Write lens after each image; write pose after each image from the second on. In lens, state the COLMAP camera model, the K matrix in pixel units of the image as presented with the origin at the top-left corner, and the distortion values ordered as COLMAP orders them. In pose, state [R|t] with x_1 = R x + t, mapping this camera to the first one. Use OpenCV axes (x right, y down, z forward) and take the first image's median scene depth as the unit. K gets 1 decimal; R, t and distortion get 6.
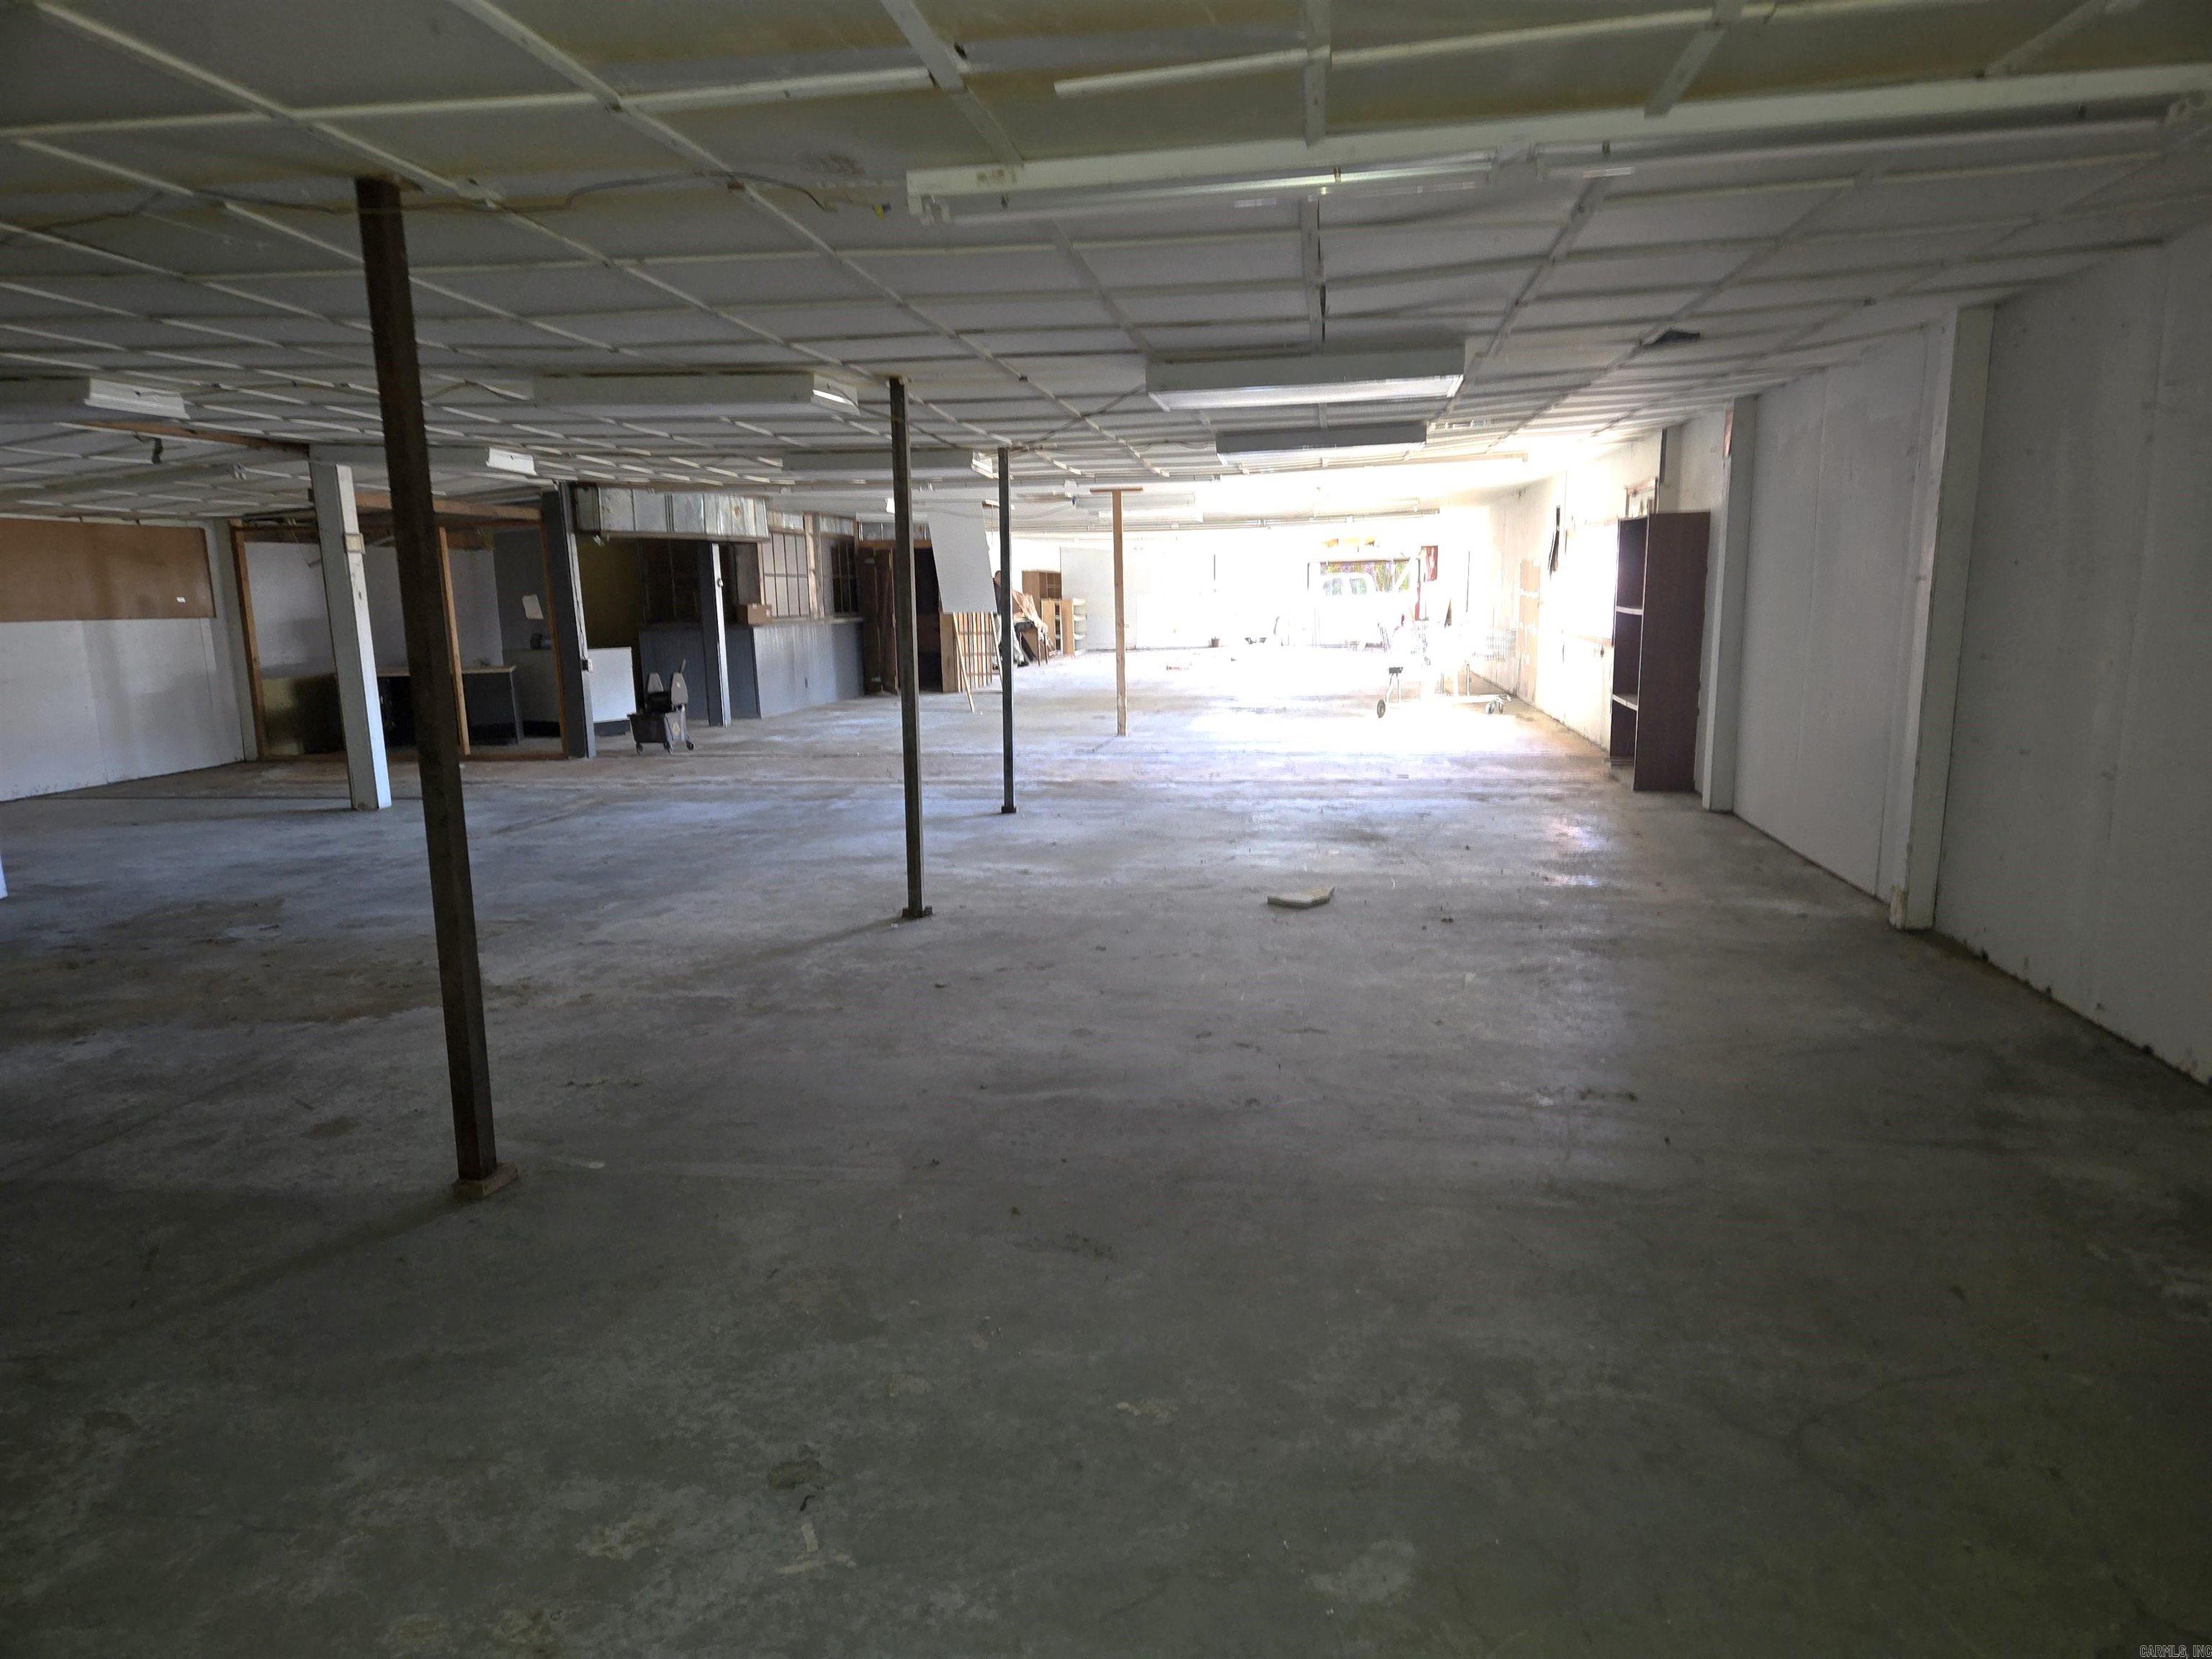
lens RADIAL K [[1492.6, 0, 1106.0], [0, 1492.6, 829.5], [0, 0, 1]] dist [0.039038, 0.000228]
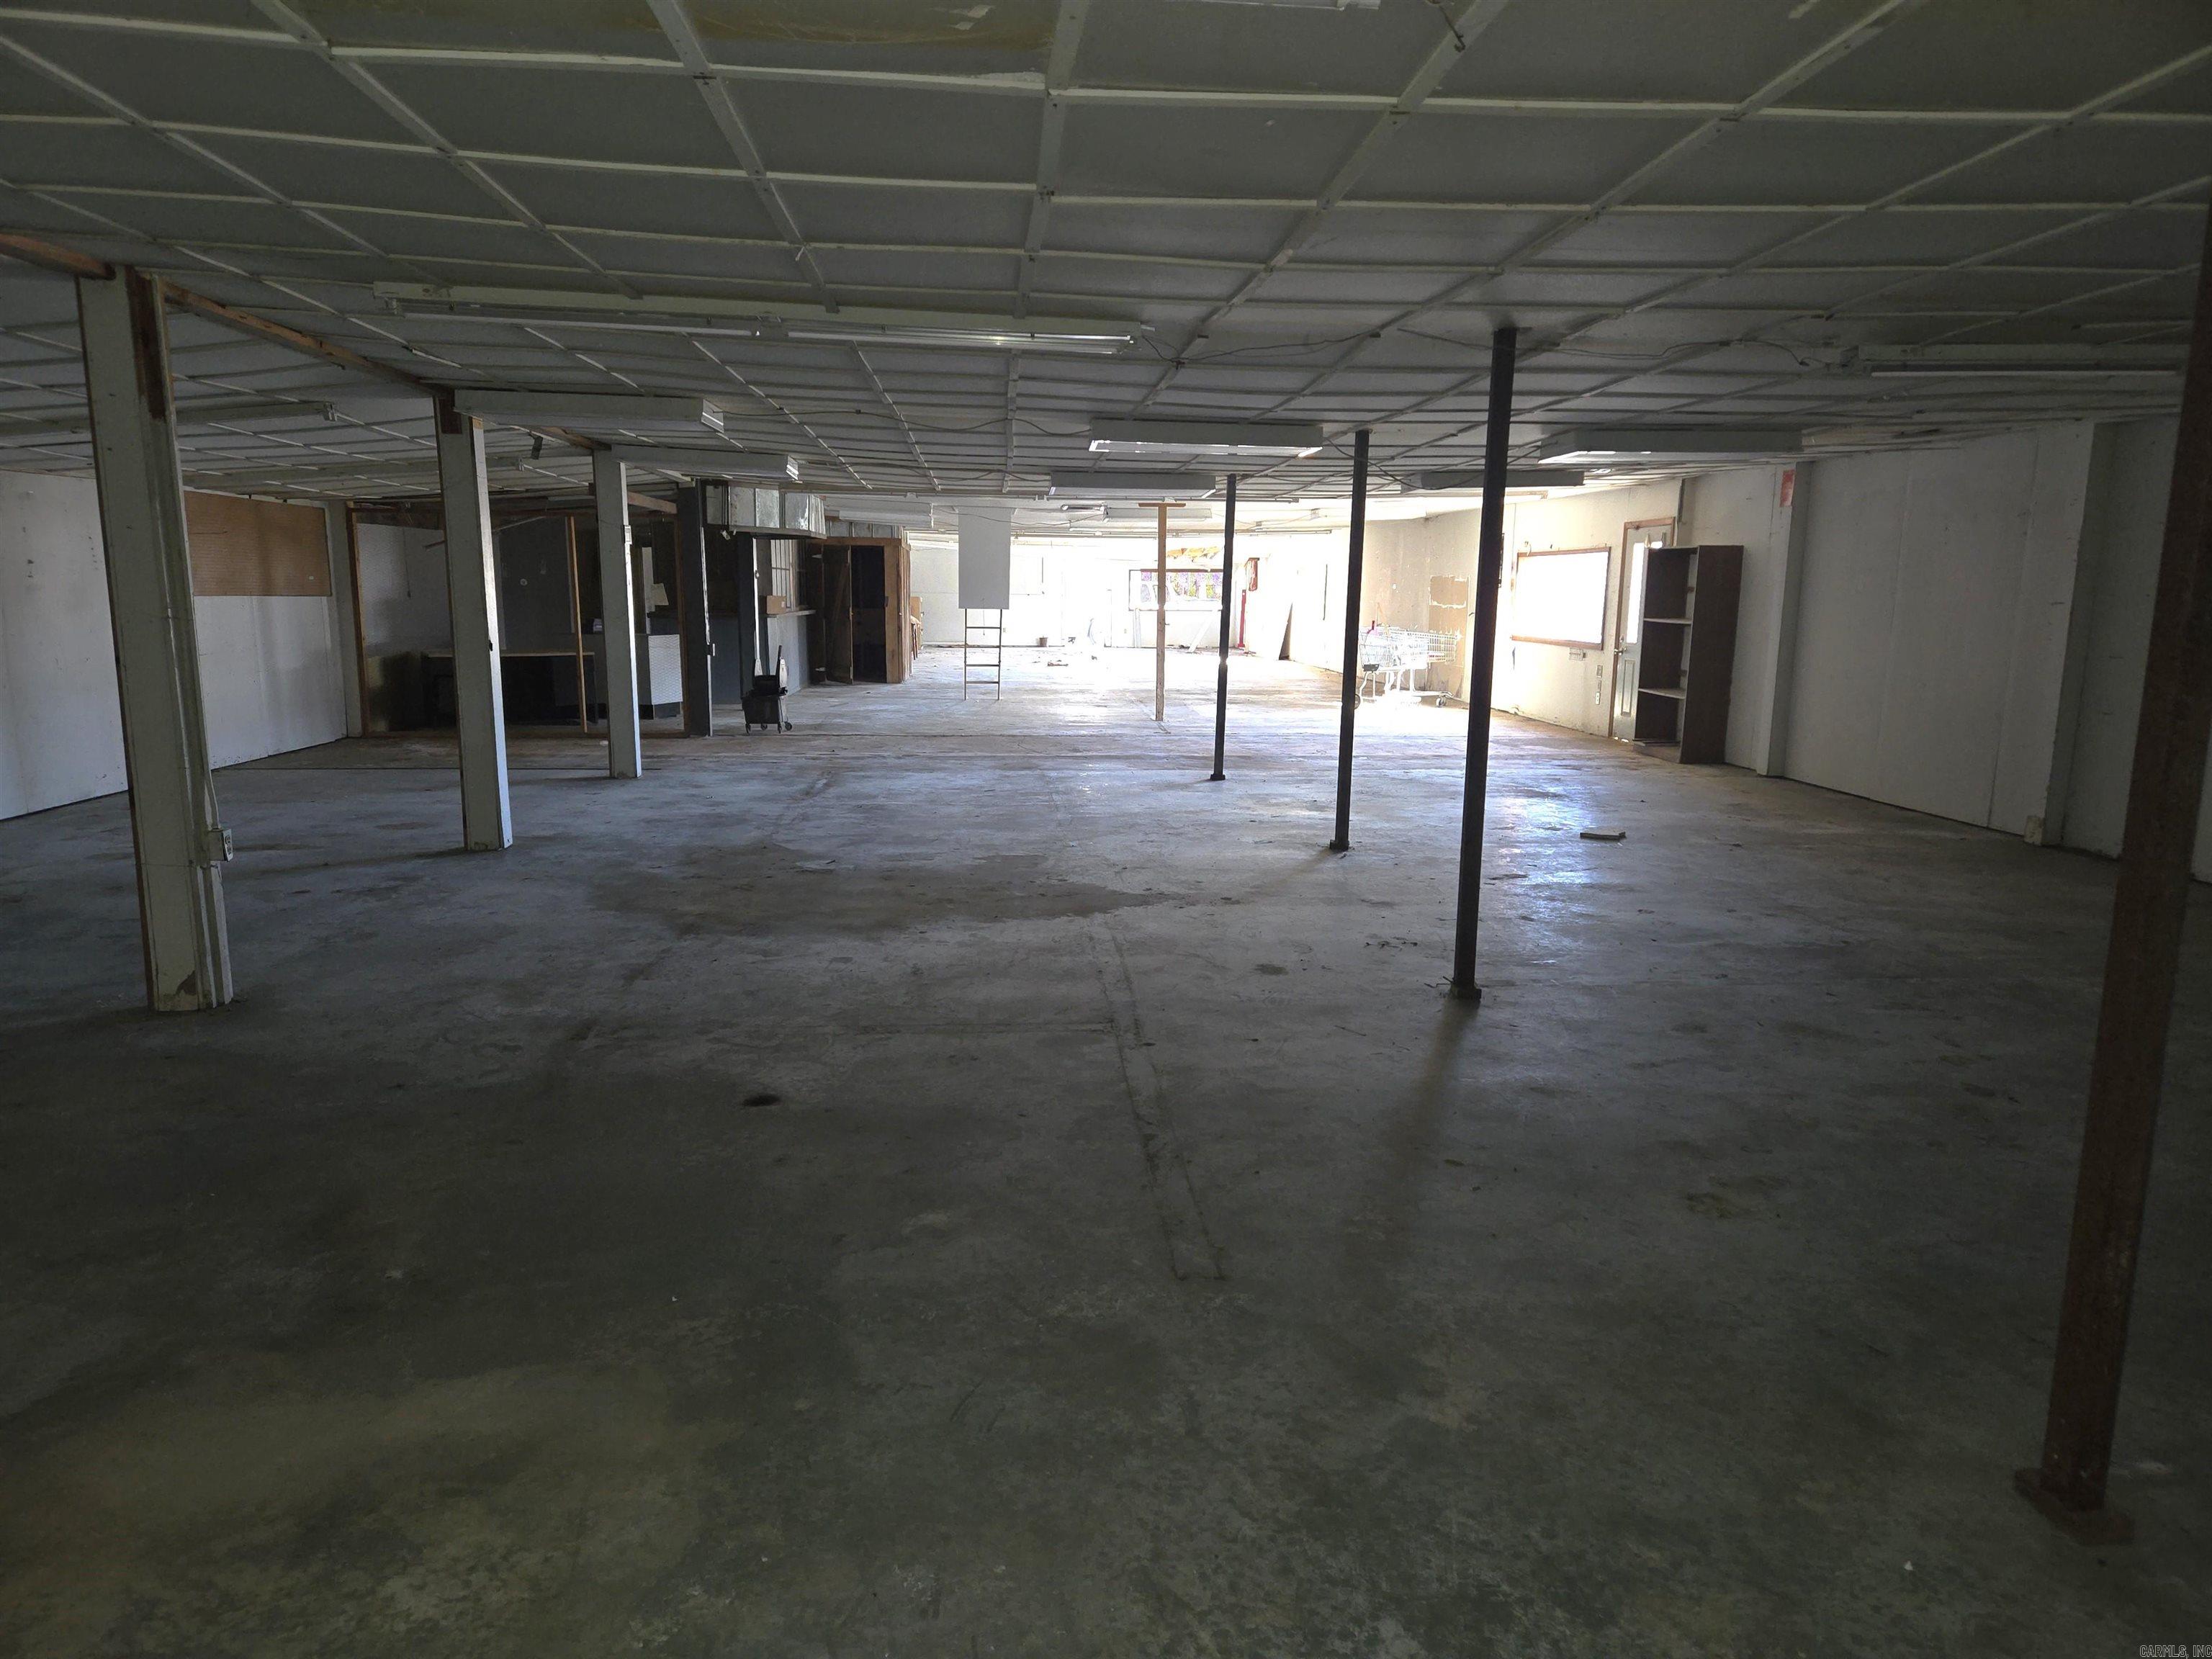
lens RADIAL K [[1492.6, 0, 1106.0], [0, 1492.6, 829.5], [0, 0, 1]] dist [0.039038, 0.000228]
pose [[0.976882, -0.006093, 0.213691, -0.297807], [0.006214, 0.999981, 0.000105, 0.020228], [-0.213687, 0.001226, 0.976901, -0.105618]]
